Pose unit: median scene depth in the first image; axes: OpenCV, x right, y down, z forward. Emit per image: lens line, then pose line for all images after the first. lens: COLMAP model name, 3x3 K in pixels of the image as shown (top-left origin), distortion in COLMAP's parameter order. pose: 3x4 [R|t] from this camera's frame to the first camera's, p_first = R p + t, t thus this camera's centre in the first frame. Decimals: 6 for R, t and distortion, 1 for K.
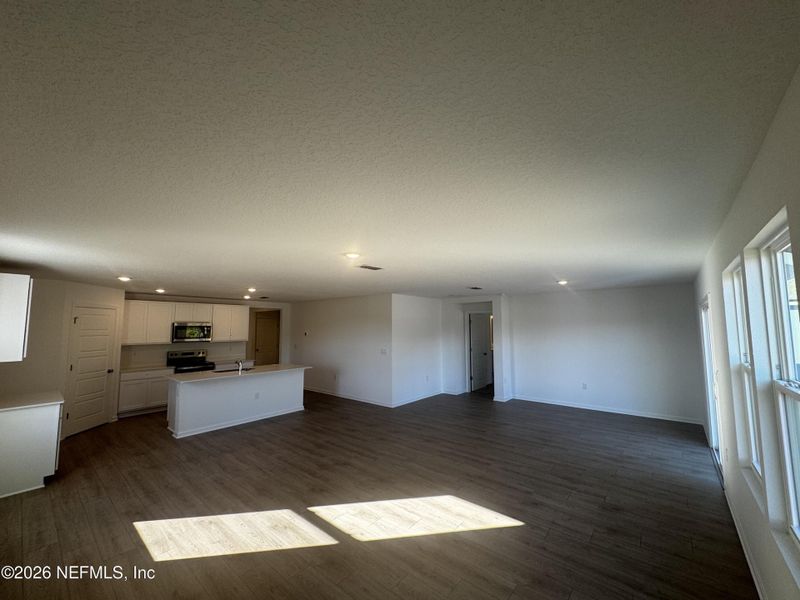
lens RADIAL K [[326.2, 0, 399.1], [0, 326.2, 301.6], [0, 0, 1]] dist [0.001475, 0.000243]
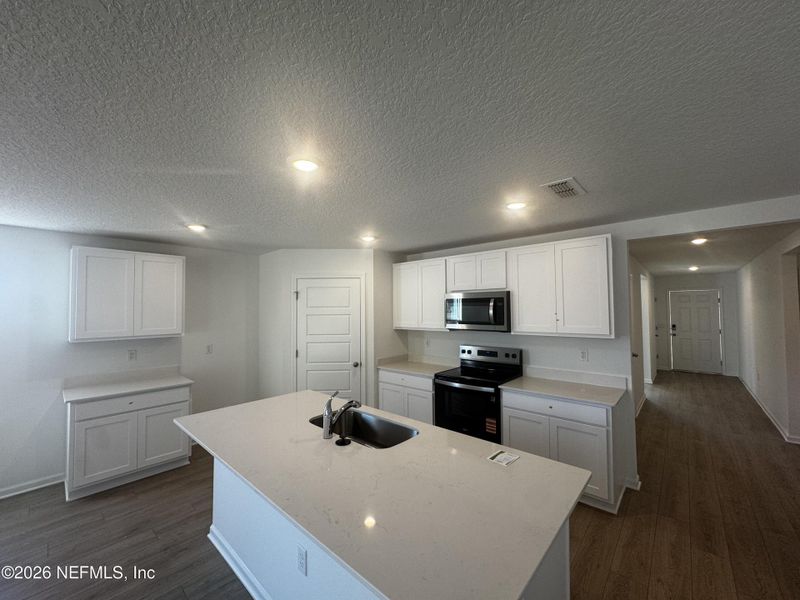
lens RADIAL K [[326.2, 0, 398.7], [0, 326.2, 299.4], [0, 0, 1]] dist [0.001475, 0.000243]
pose [[-0.044916, -0.012517, -0.998912, -0.178825], [0.094861, 0.995350, -0.016738, 0.092530], [0.994477, -0.095510, -0.043520, 1.143957]]
